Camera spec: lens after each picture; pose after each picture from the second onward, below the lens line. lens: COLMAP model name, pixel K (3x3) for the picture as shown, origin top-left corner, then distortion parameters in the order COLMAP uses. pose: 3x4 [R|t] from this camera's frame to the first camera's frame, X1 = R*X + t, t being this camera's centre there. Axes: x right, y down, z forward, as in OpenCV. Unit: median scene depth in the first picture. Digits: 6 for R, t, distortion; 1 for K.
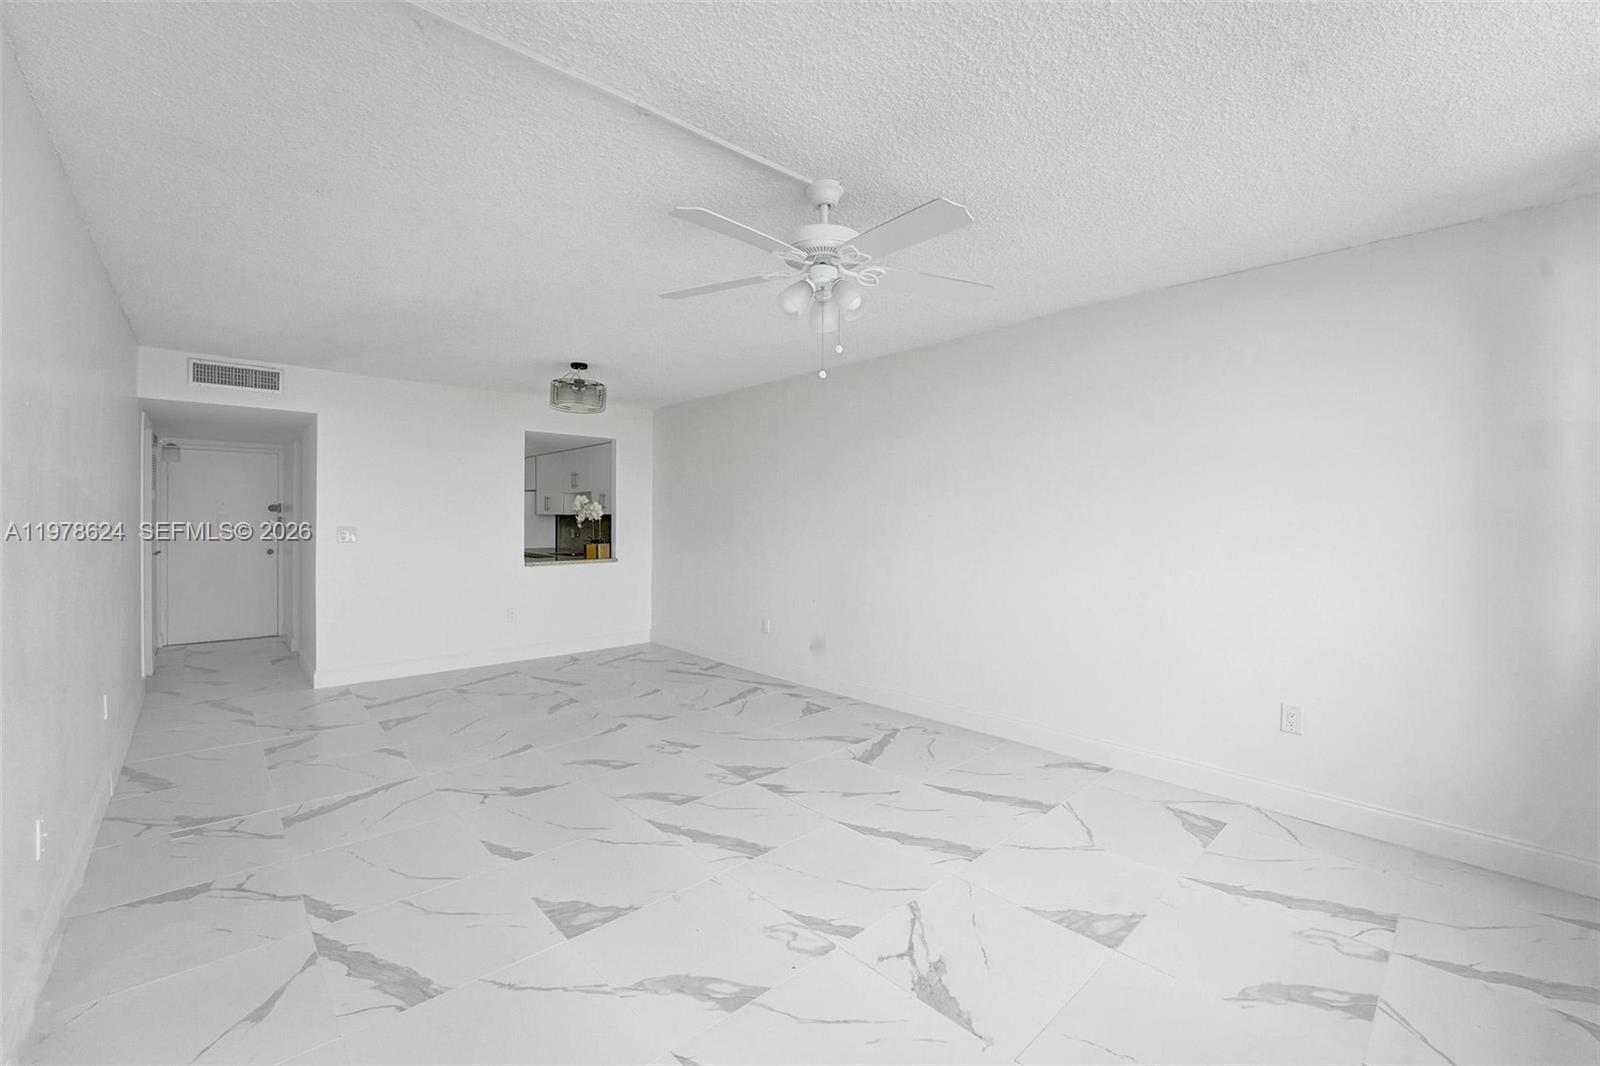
lens RADIAL K [[658.5, 0, 812.8], [0, 658.5, 551.2], [0, 0, 1]] dist [-0.045647, 0.006116]
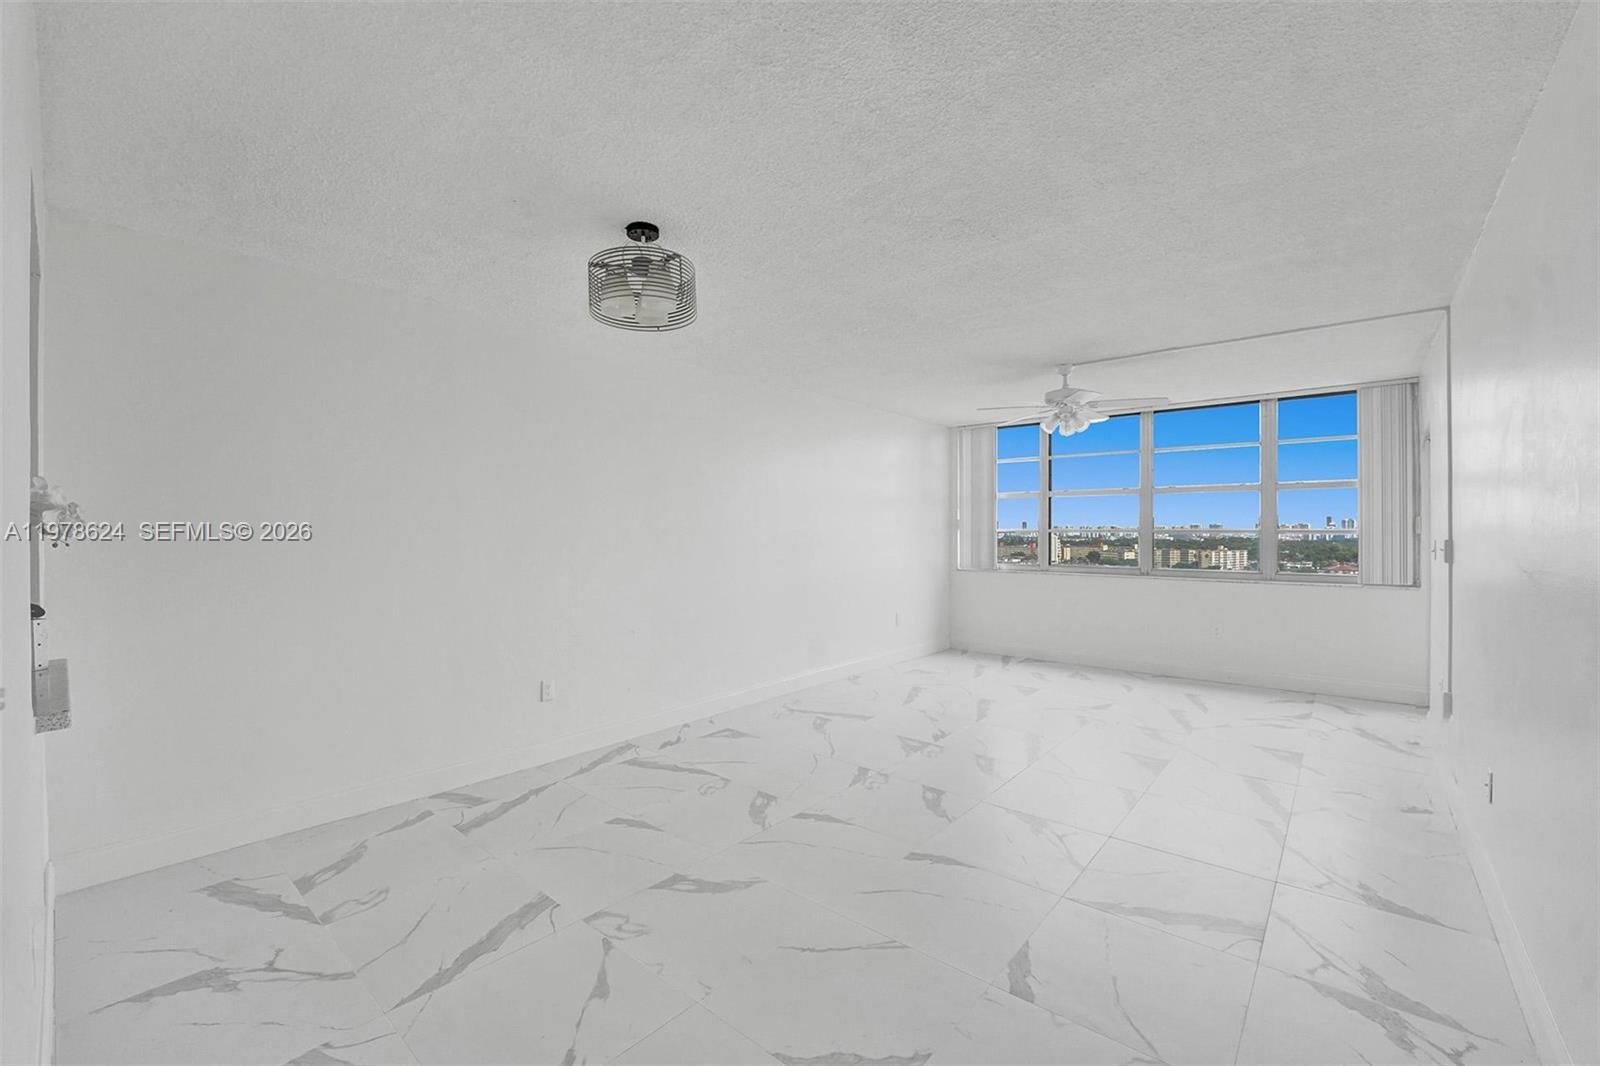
lens RADIAL K [[658.5, 0, 812.8], [0, 658.5, 551.2], [0, 0, 1]] dist [-0.045647, 0.006116]
pose [[-0.113808, -0.037230, 0.992805, -1.149485], [0.049277, 0.997856, 0.043068, -0.062882], [-0.992280, 0.053824, -0.111729, 1.215325]]
